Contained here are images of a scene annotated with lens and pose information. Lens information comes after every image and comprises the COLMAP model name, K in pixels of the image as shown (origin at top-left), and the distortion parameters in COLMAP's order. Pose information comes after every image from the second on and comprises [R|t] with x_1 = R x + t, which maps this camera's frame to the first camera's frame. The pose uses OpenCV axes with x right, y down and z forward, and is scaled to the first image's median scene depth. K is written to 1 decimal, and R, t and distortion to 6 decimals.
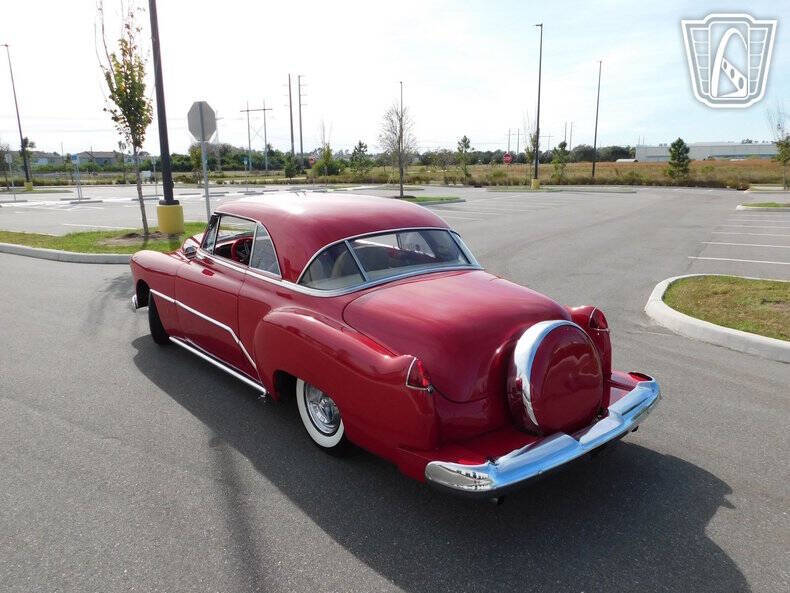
lens RADIAL K [[589.2, 0, 395.1], [0, 589.2, 292.3], [0, 0, 1]] dist [-0.008825, 0.009144]
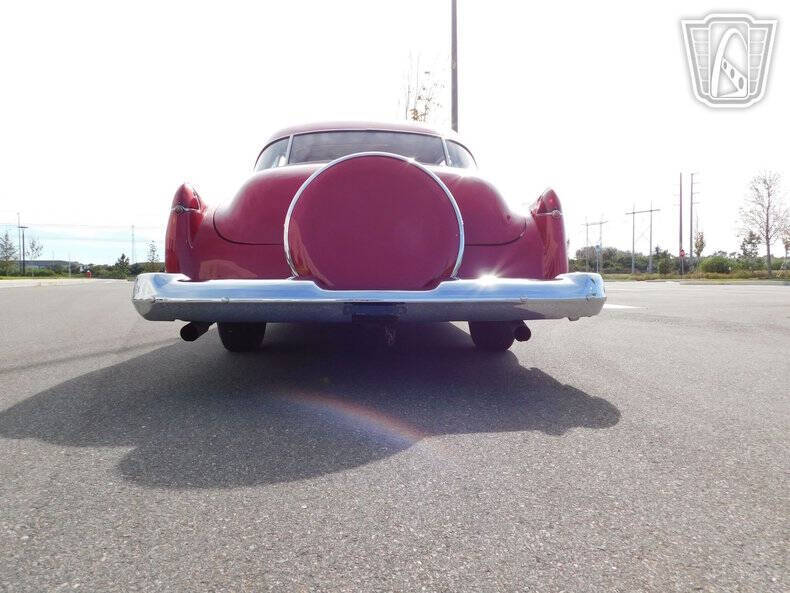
lens RADIAL K [[589.2, 0, 395.1], [0, 589.2, 292.3], [0, 0, 1]] dist [-0.008825, 0.009144]
pose [[0.799748, 0.020908, -0.599971, 0.197081], [-0.129702, 0.981808, -0.138675, 0.085019], [0.586157, 0.188722, 0.787911, 0.123423]]
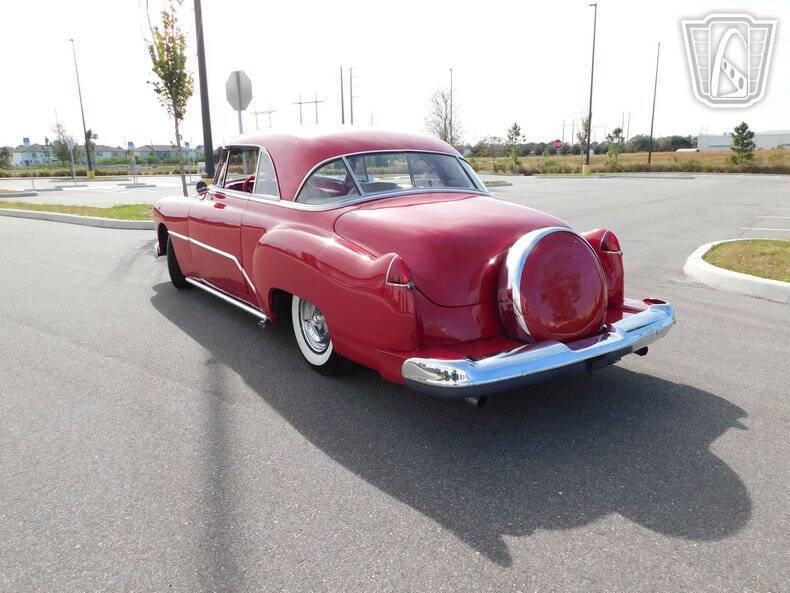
lens RADIAL K [[589.2, 0, 395.1], [0, 589.2, 292.3], [0, 0, 1]] dist [-0.008825, 0.009144]
pose [[0.996266, 0.014197, -0.085164, 0.027483], [-0.013391, 0.999860, 0.010033, 0.038933], [0.085295, -0.008855, 0.996316, 0.011646]]
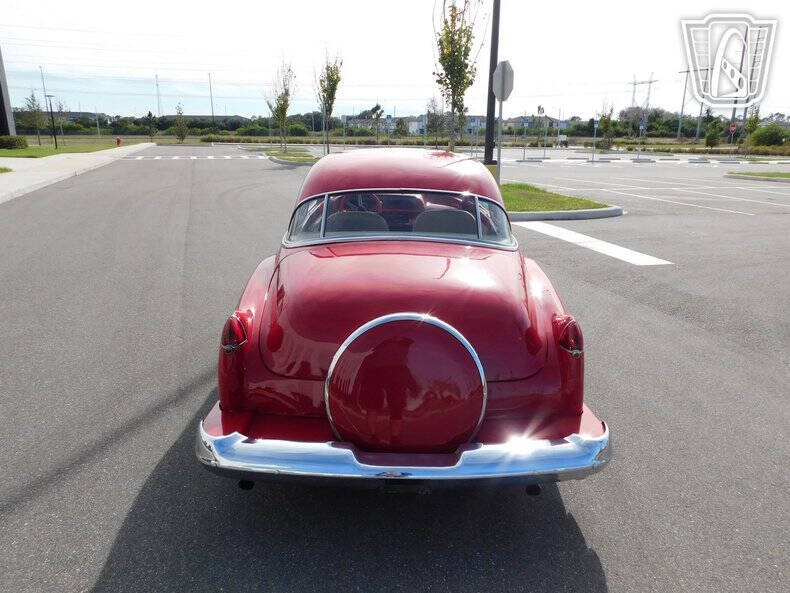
lens RADIAL K [[589.2, 0, 395.1], [0, 589.2, 292.3], [0, 0, 1]] dist [-0.008825, 0.009144]
pose [[0.767285, 0.185852, -0.613785, 0.196584], [-0.152012, 0.982518, 0.107474, -0.016122], [0.623029, 0.010839, 0.782124, 0.098802]]
